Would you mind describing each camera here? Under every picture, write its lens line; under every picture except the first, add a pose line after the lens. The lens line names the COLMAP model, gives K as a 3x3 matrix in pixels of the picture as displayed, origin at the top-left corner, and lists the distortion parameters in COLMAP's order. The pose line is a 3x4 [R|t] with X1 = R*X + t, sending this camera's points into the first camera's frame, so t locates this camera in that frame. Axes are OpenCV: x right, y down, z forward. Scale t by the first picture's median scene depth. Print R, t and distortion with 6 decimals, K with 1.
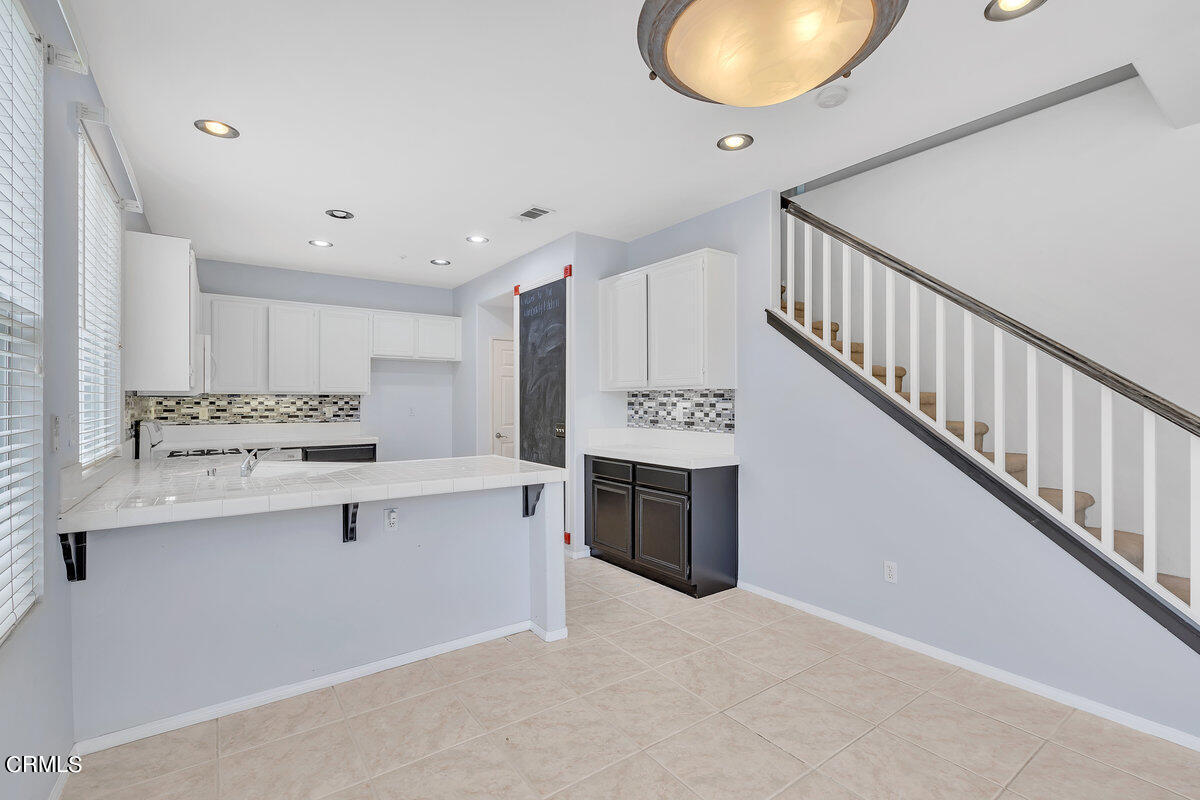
lens RADIAL K [[539.0, 0, 600.0], [0, 539.0, 400.0], [0, 0, 1]] dist [0.001126, 0.000102]
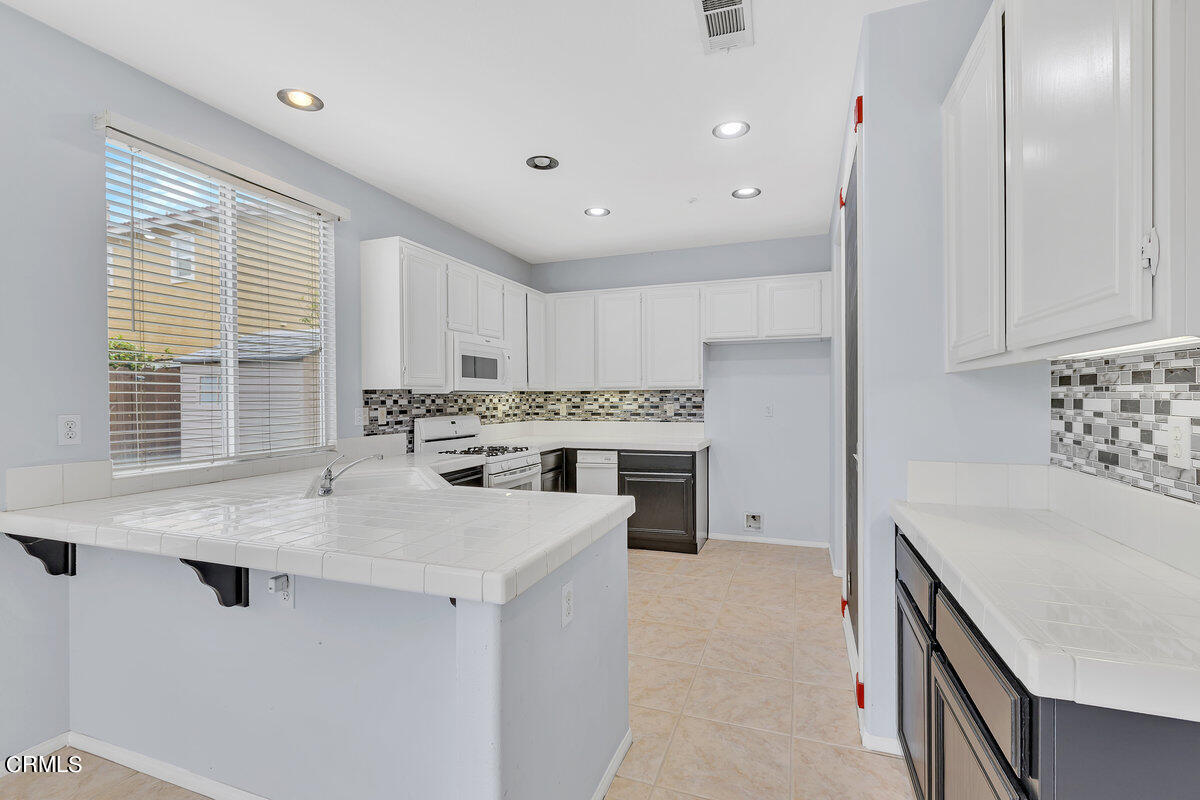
lens RADIAL K [[542.2, 0, 597.0], [0, 542.2, 391.3], [0, 0, 1]] dist [0.002302, 0.000303]
pose [[0.552757, -0.012928, -0.833243, 0.174628], [0.007954, 0.999916, -0.010238, 0.000263], [0.833305, -0.000968, 0.552813, 0.476705]]
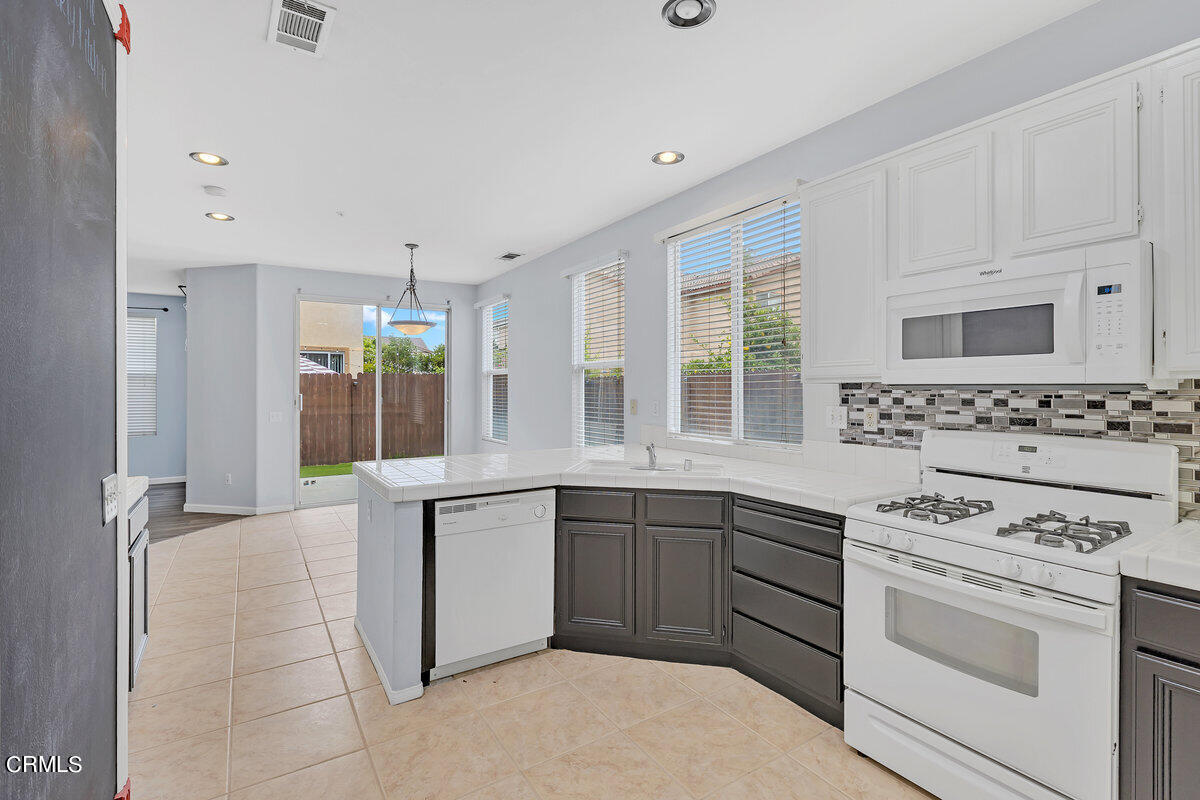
lens RADIAL K [[542.2, 0, 597.0], [0, 542.2, 391.3], [0, 0, 1]] dist [0.002302, 0.000303]
pose [[-0.998119, -0.007364, 0.060857, -0.331046], [-0.007486, 0.999970, -0.001788, -0.000606], [-0.060842, -0.002241, -0.998145, 1.137642]]
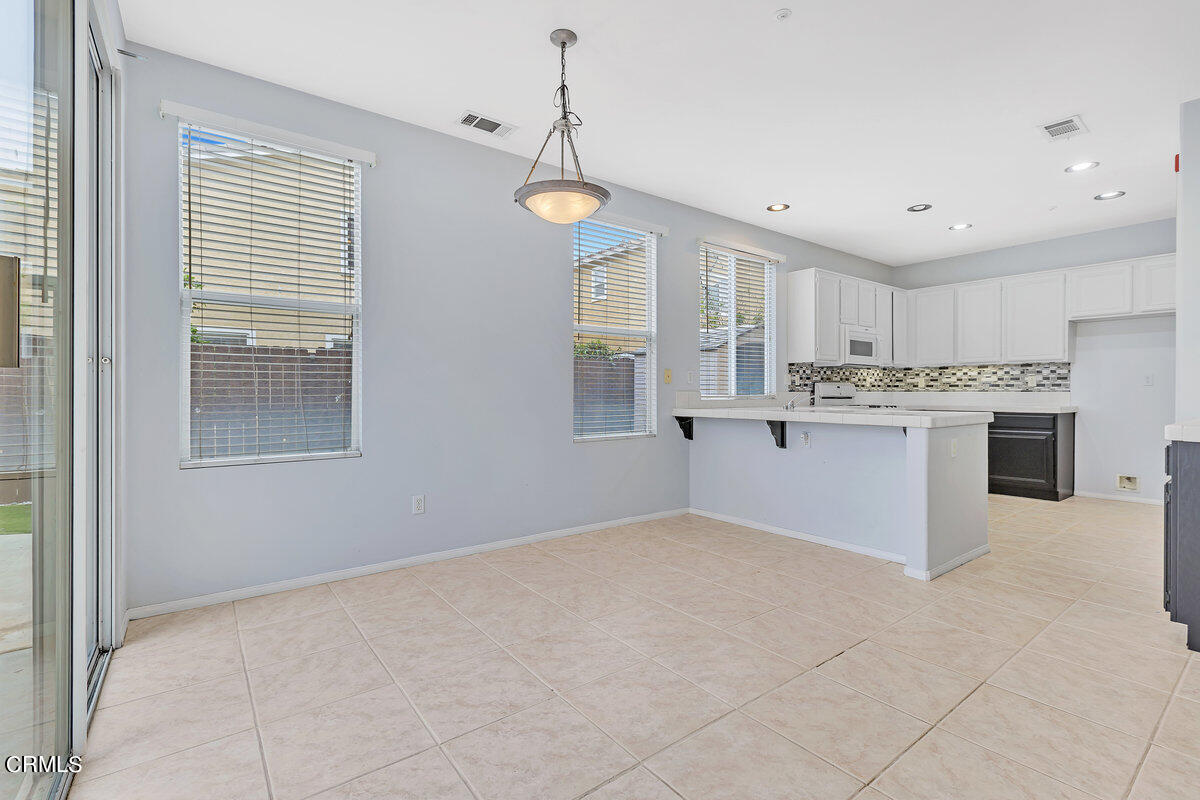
lens RADIAL K [[542.2, 0, 597.0], [0, 542.2, 391.3], [0, 0, 1]] dist [0.002302, 0.000303]
pose [[0.023686, -0.000581, -0.999719, 0.536394], [0.000747, 1.000000, -0.000564, 0.045600], [0.999719, -0.000733, 0.023687, 0.199022]]
